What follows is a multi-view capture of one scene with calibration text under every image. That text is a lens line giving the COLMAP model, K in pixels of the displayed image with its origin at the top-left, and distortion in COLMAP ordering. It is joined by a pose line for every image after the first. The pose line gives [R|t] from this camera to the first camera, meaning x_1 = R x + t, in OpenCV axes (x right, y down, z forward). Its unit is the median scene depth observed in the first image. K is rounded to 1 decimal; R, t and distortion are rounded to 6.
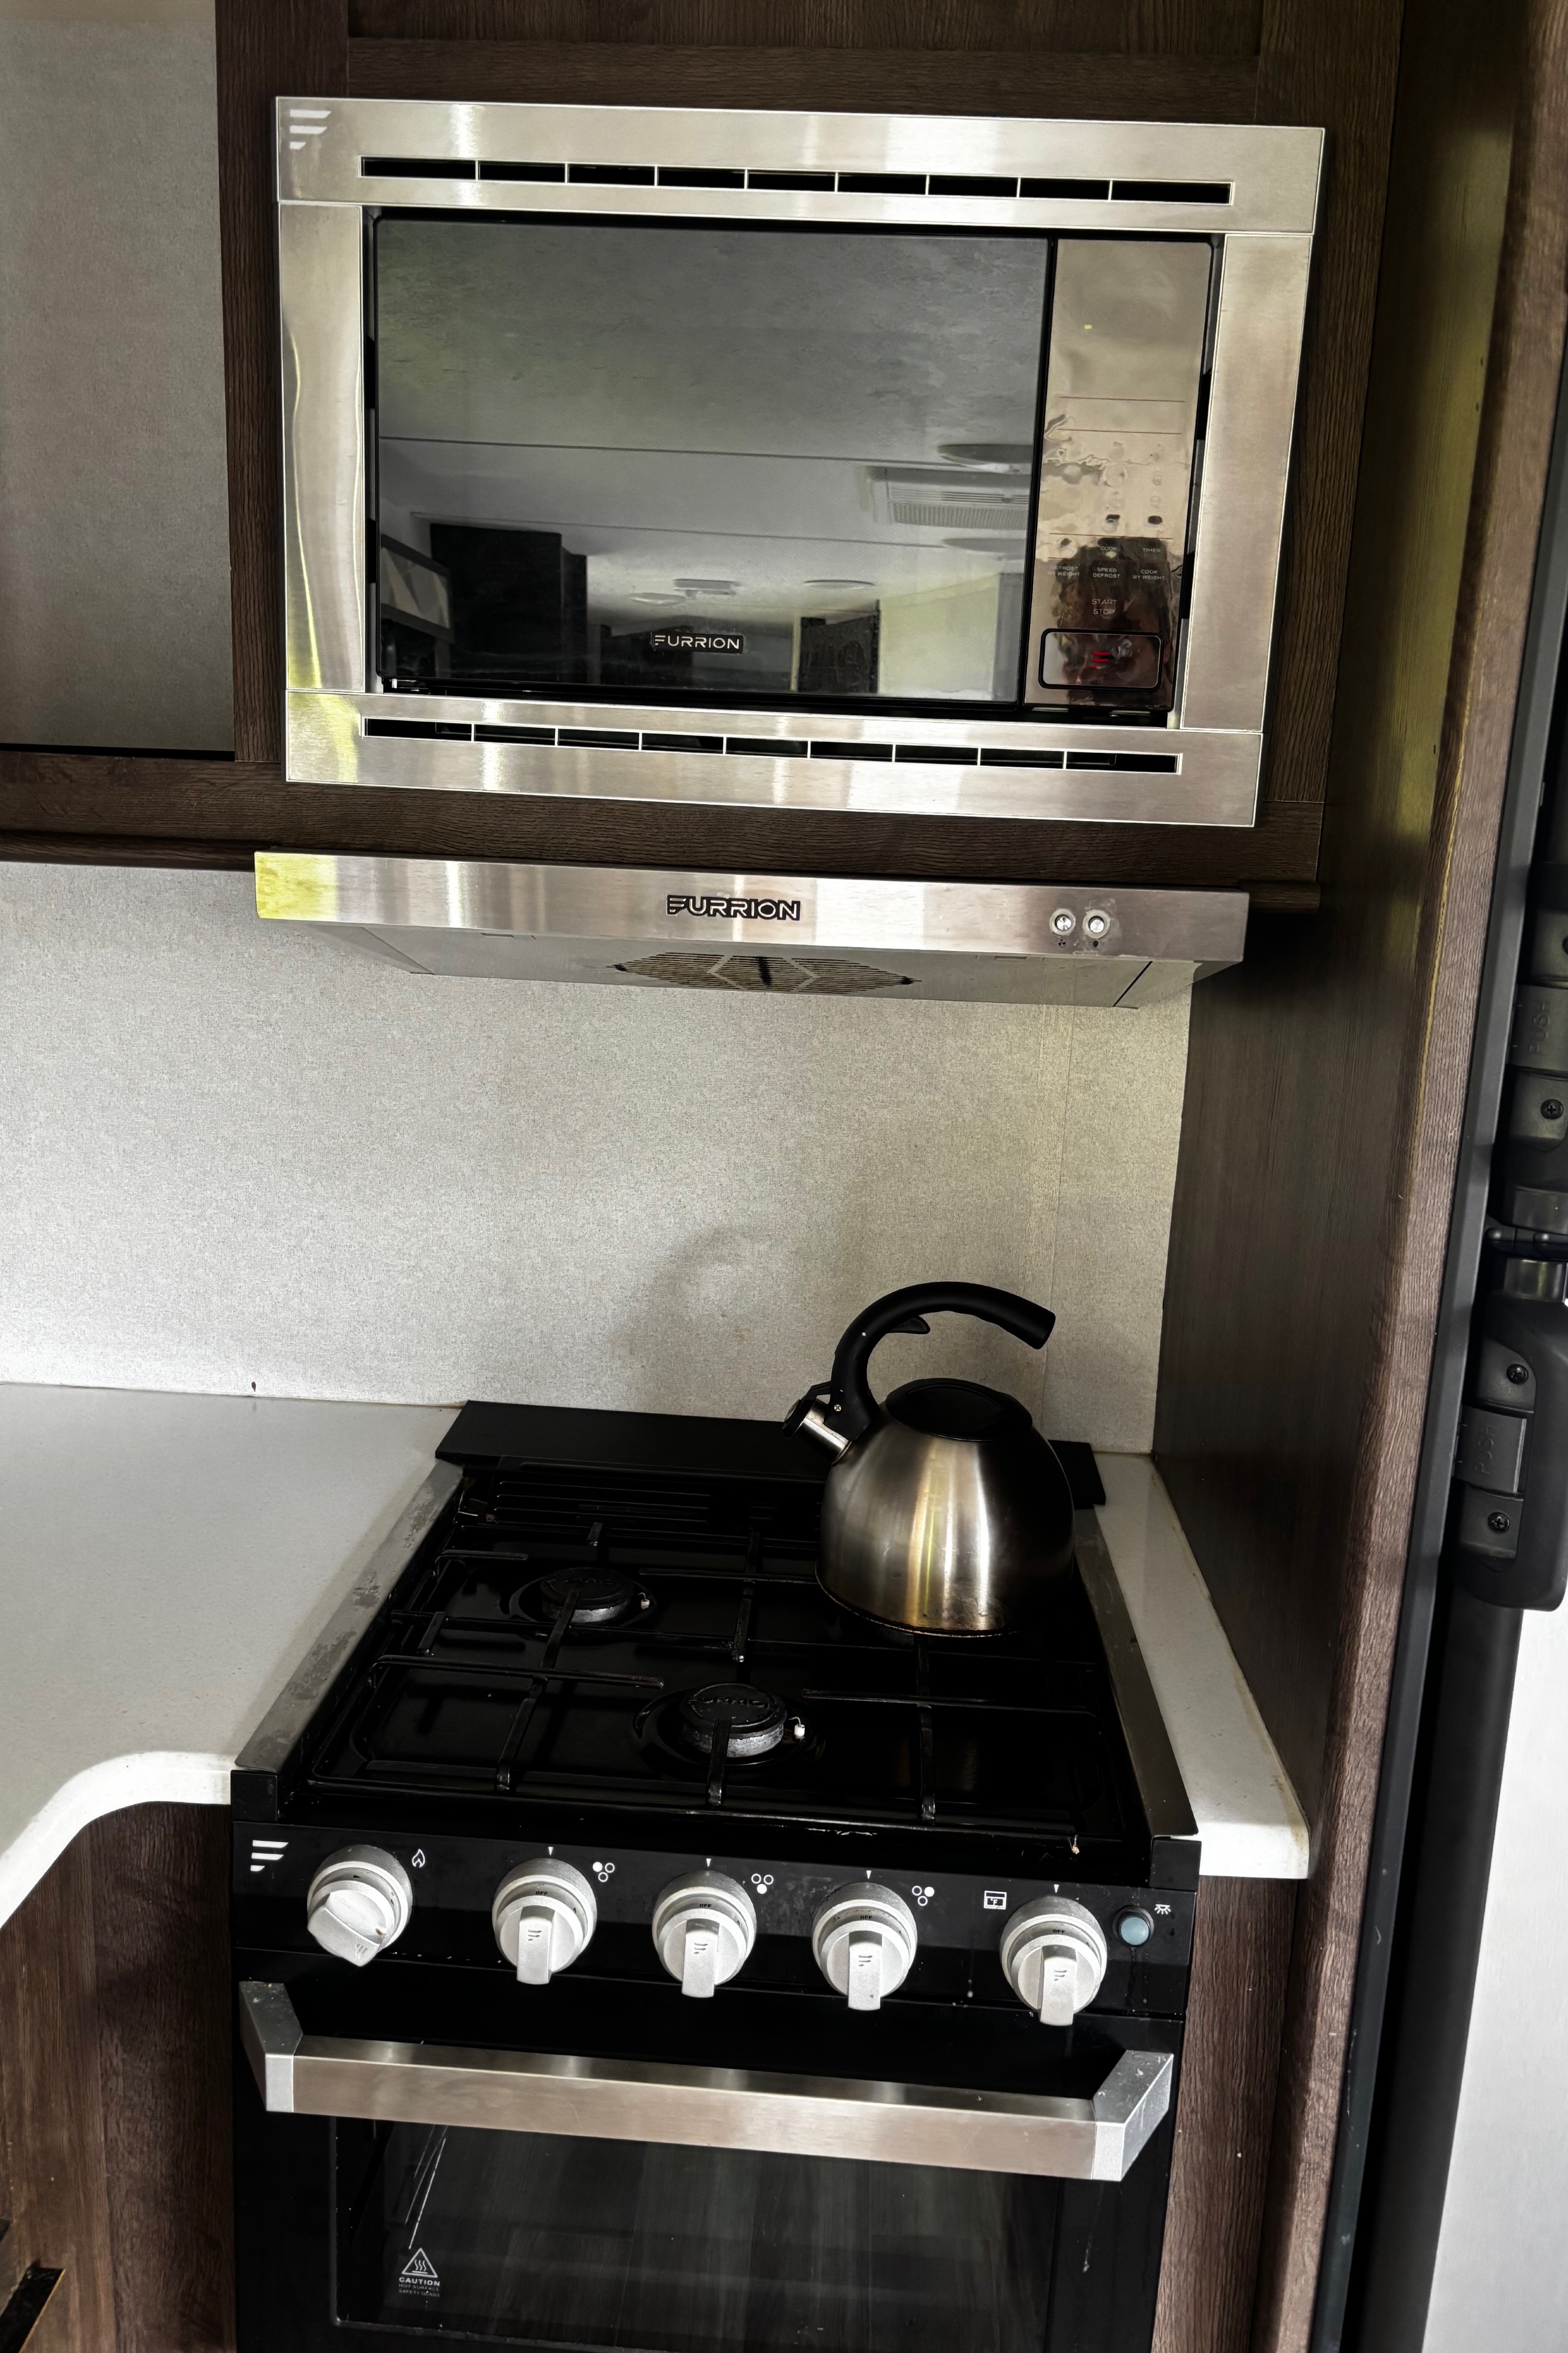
lens RADIAL K [[1792.0, 0, 769.1], [0, 1792.0, 1186.8], [0, 0, 1]] dist [0.055105, -0.060491]
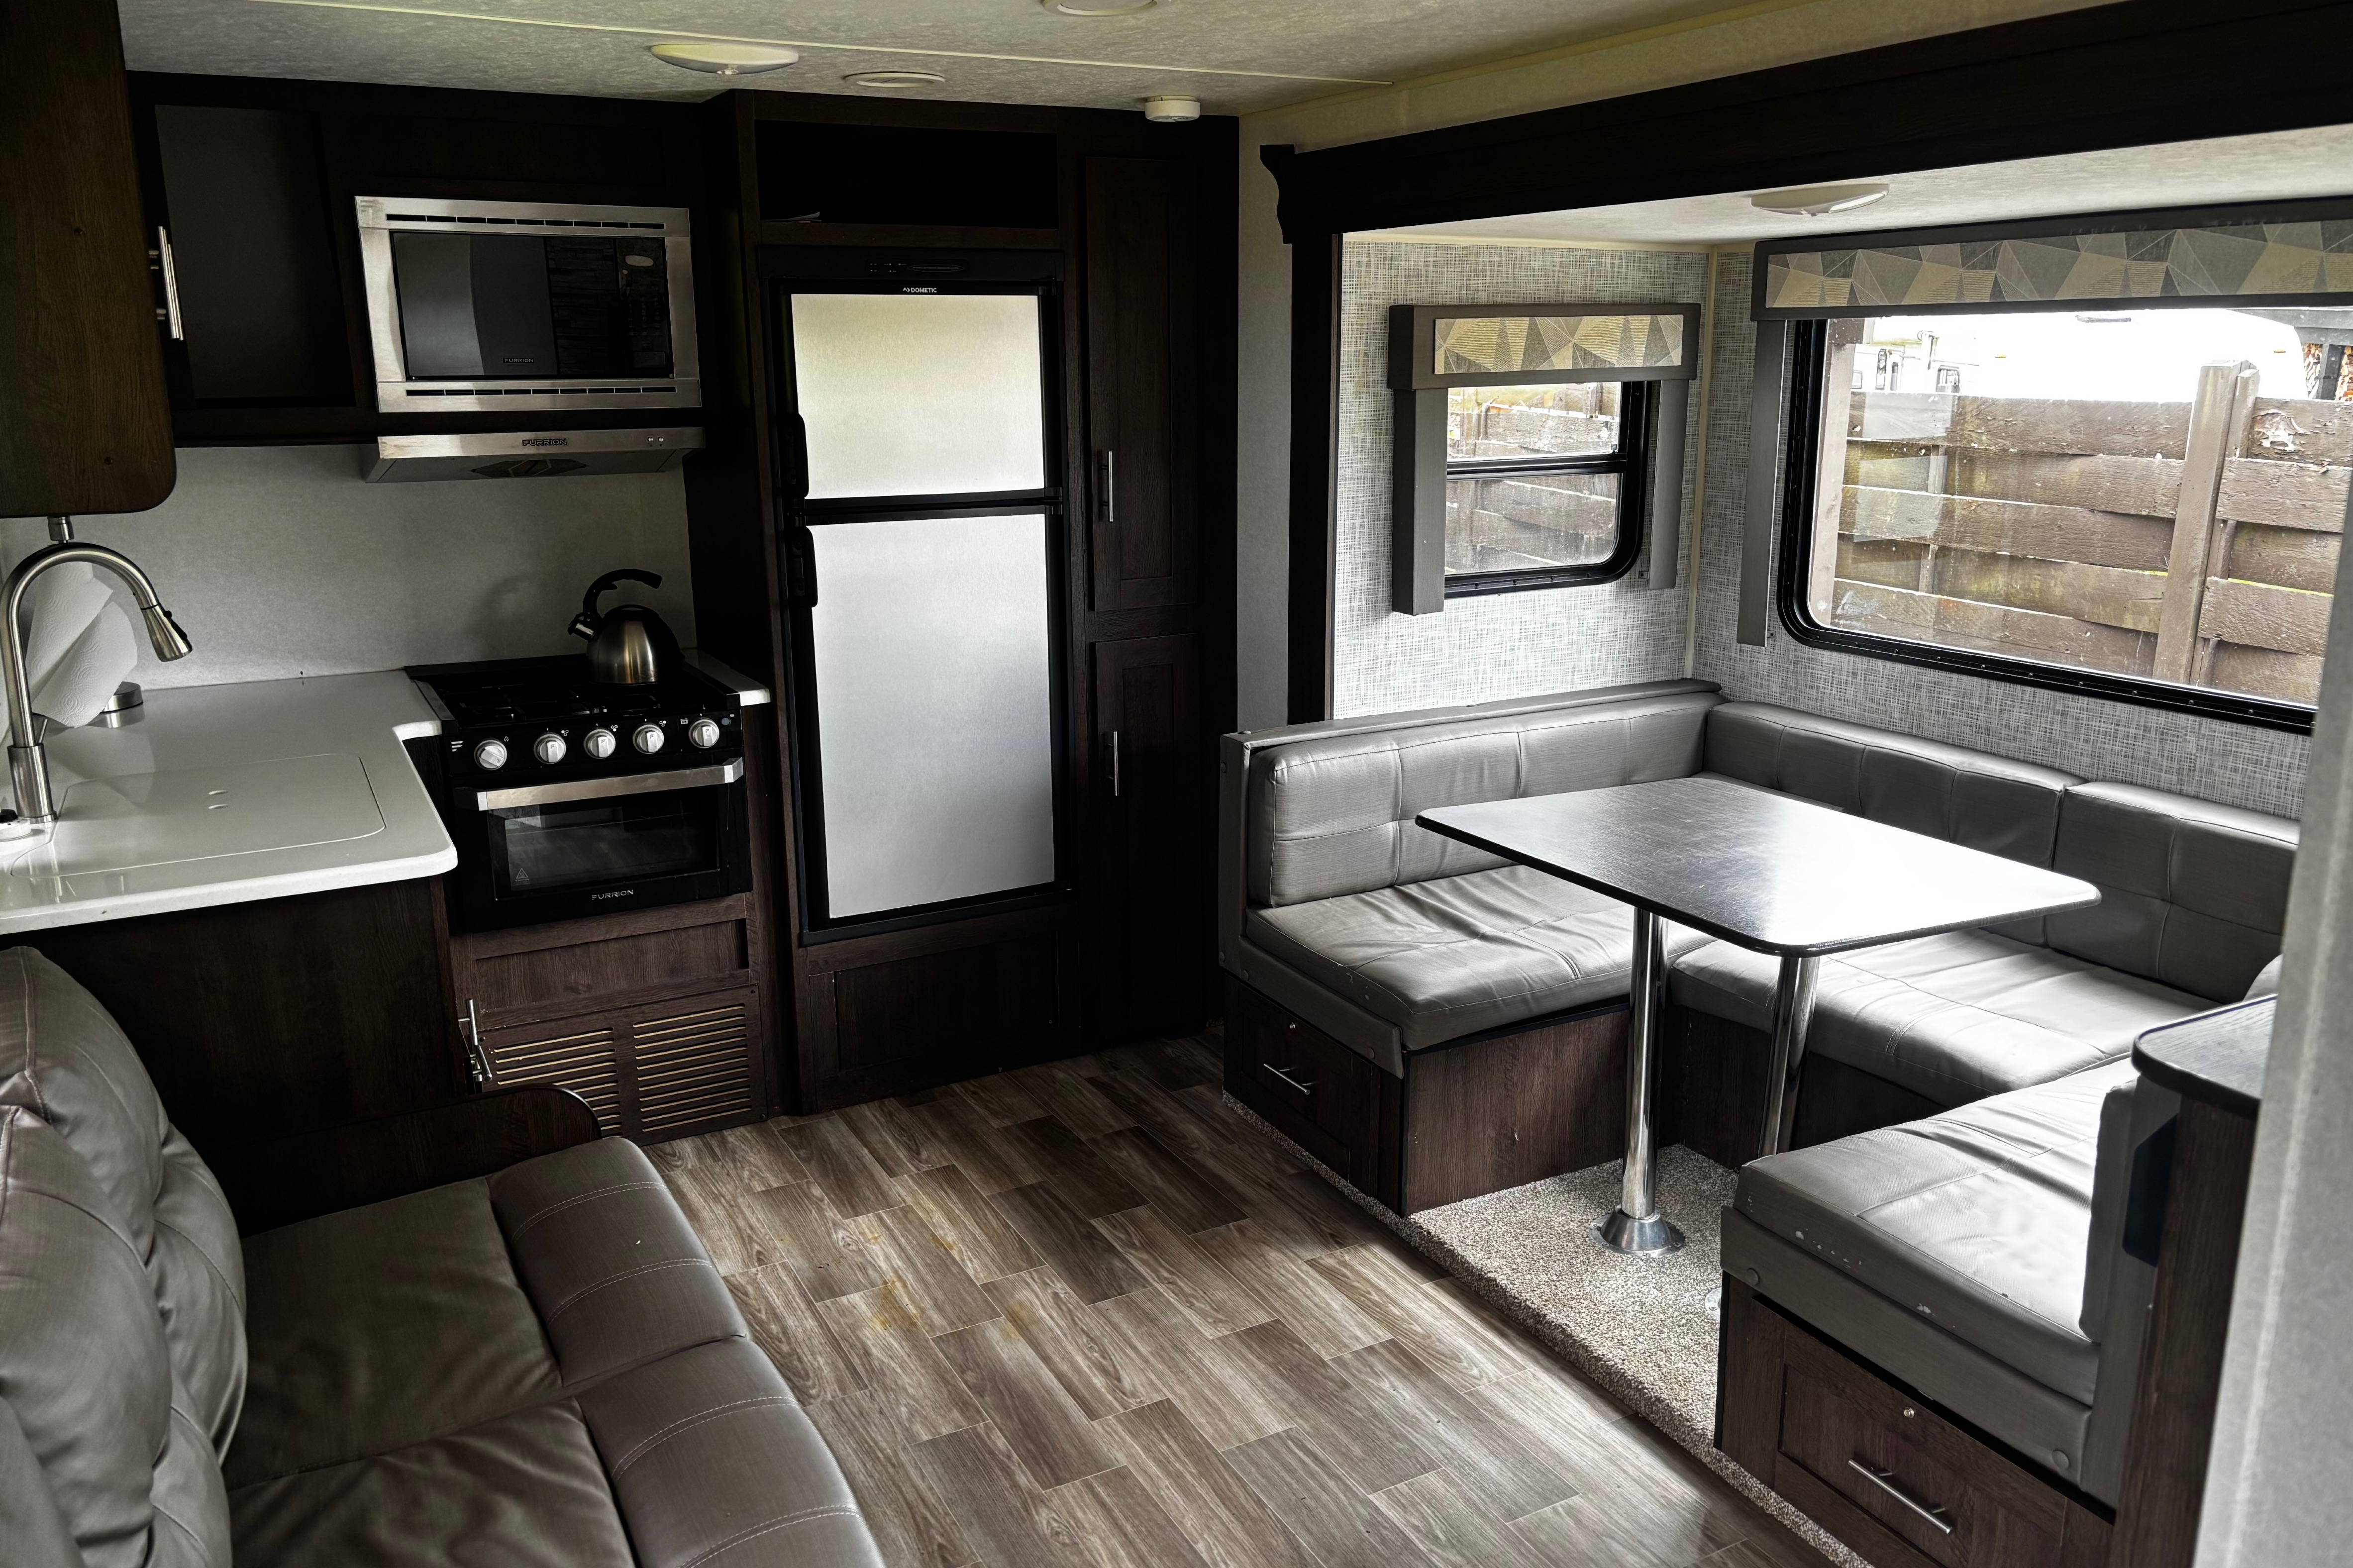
lens RADIAL K [[1792.0, 0, 1174.5], [0, 1792.0, 782.2], [0, 0, 1]] dist [0.055105, -0.060491]
pose [[0.851964, -0.170429, 0.495087, -0.638998], [0.153436, 0.985298, 0.075140, 0.310884], [-0.500614, 0.011948, 0.865588, -1.959595]]
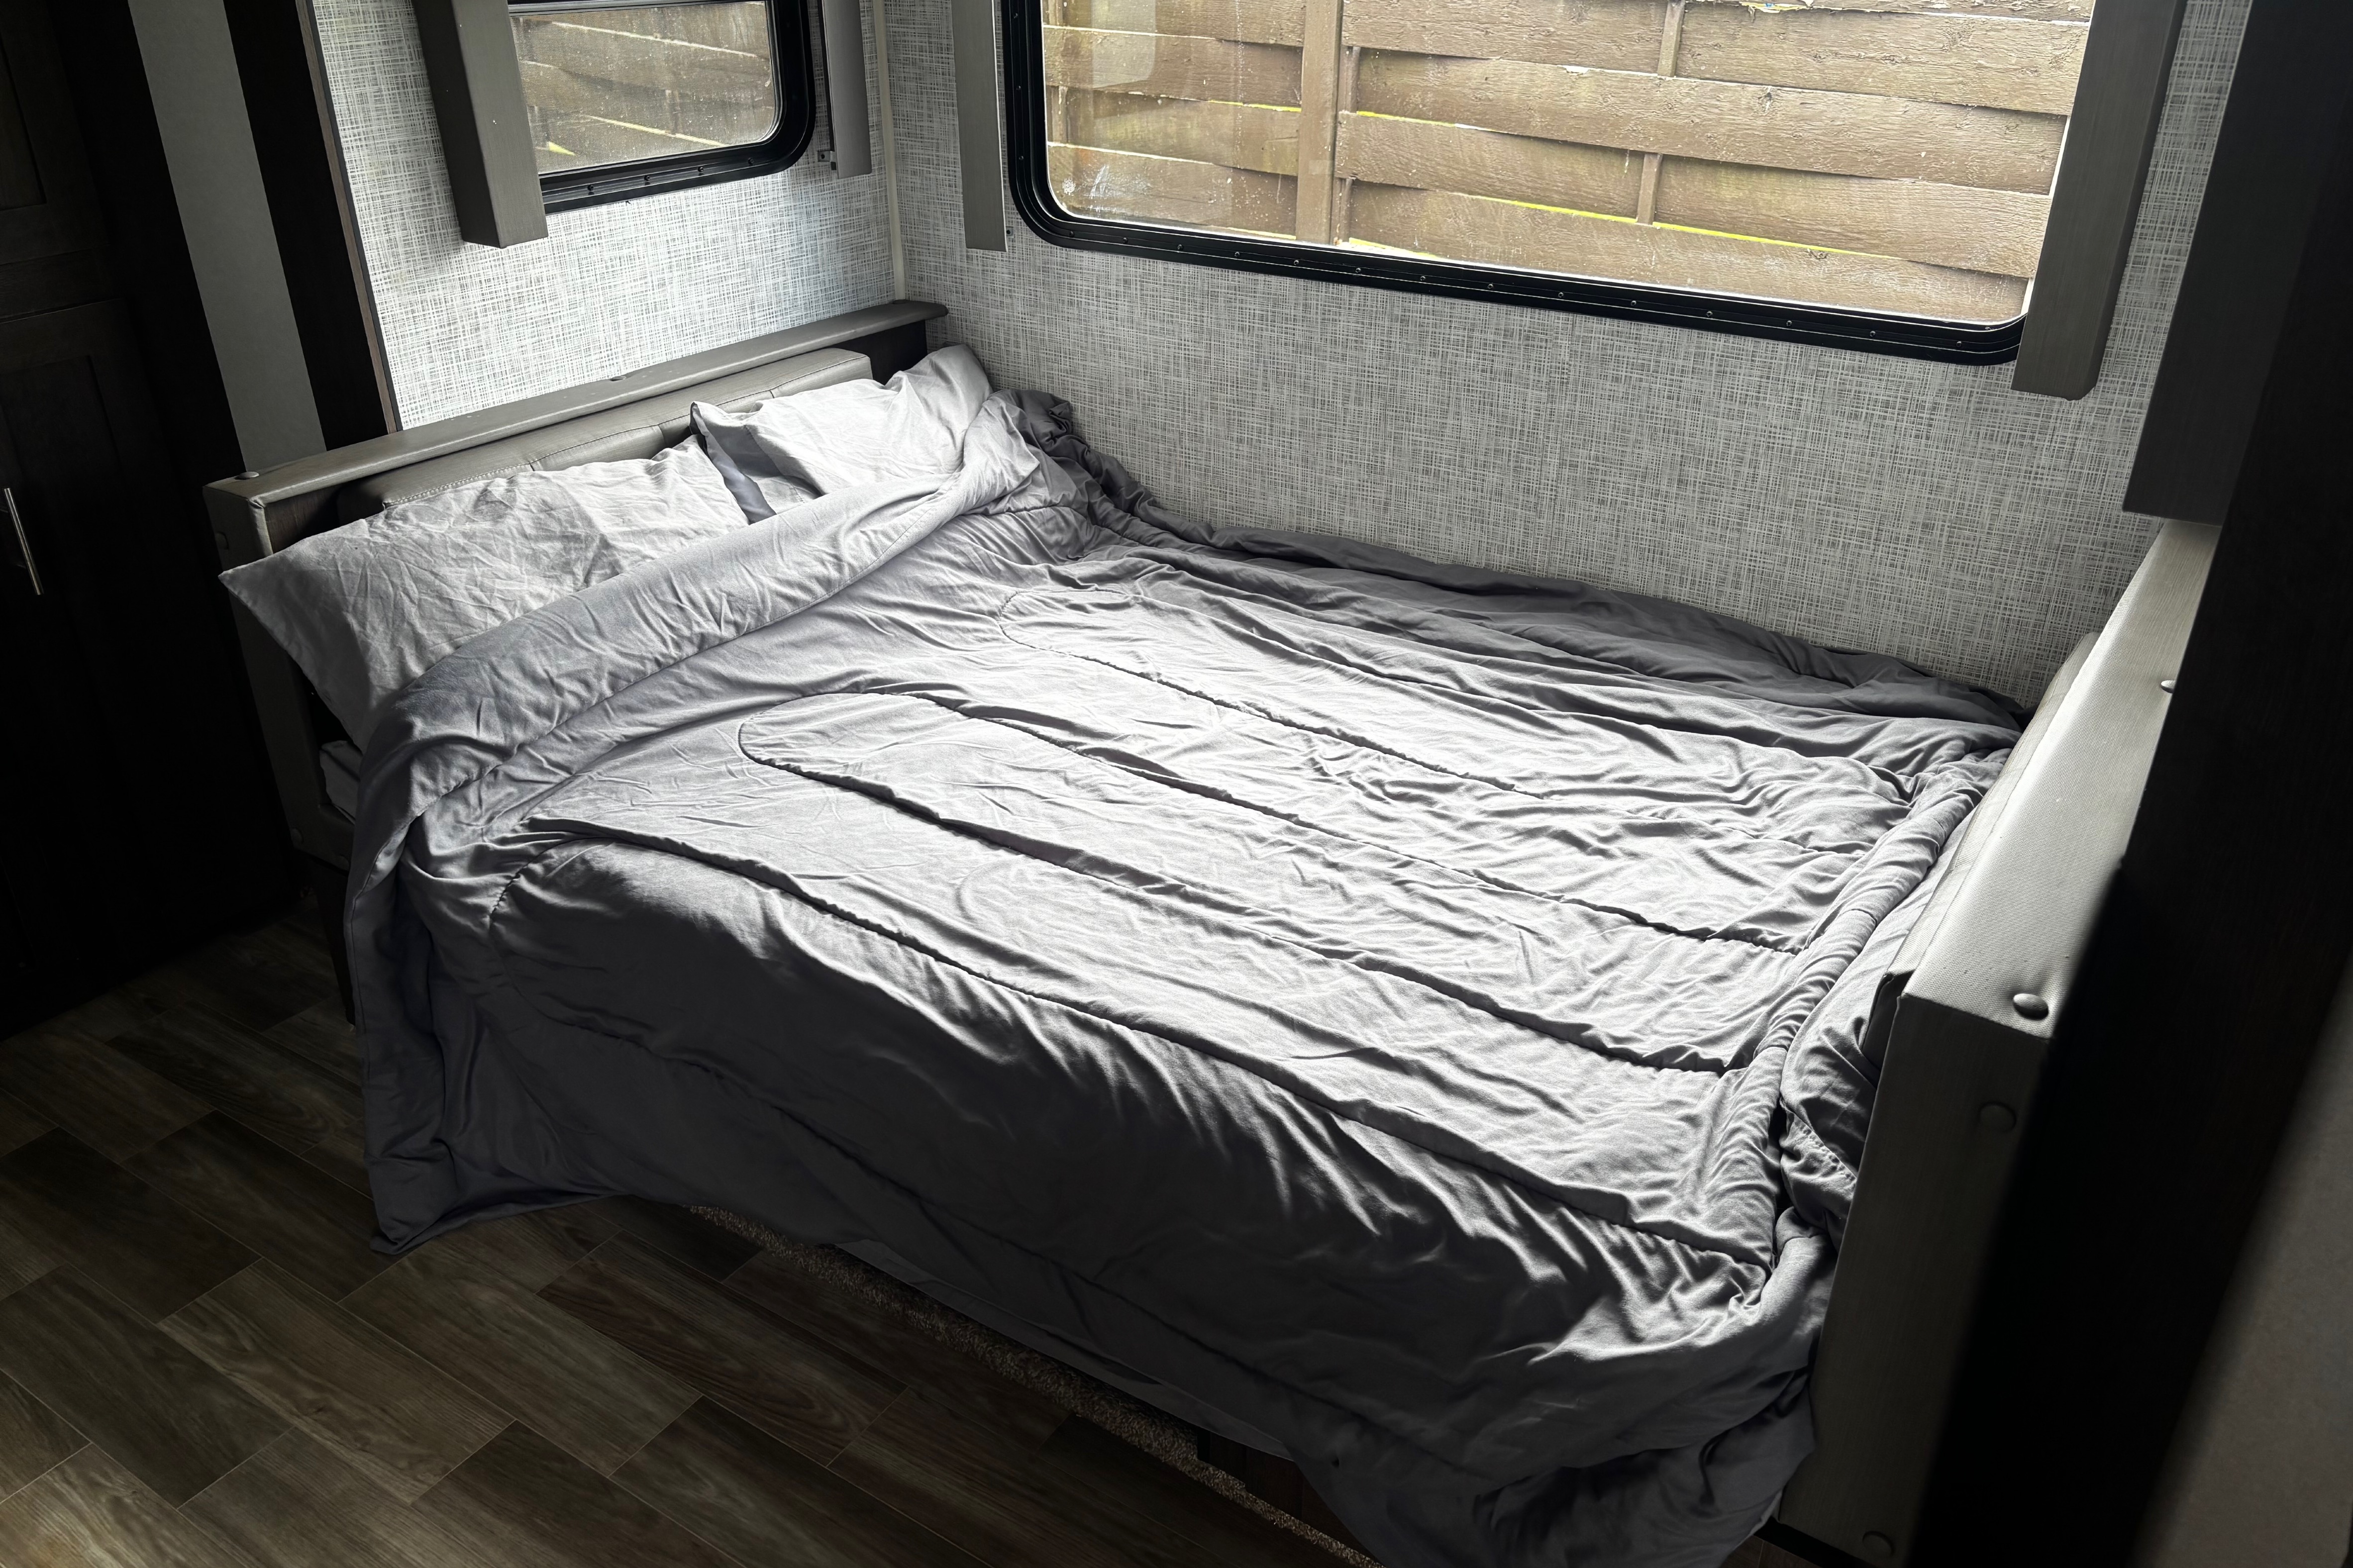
lens RADIAL K [[1792.0, 0, 1187.6], [0, 1792.0, 783.2], [0, 0, 1]] dist [0.055105, -0.060491]
pose [[0.499182, -0.432656, 0.750750, -0.116189], [0.205587, 0.900818, 0.382442, 0.254354], [-0.841755, -0.036564, 0.538621, -1.268969]]
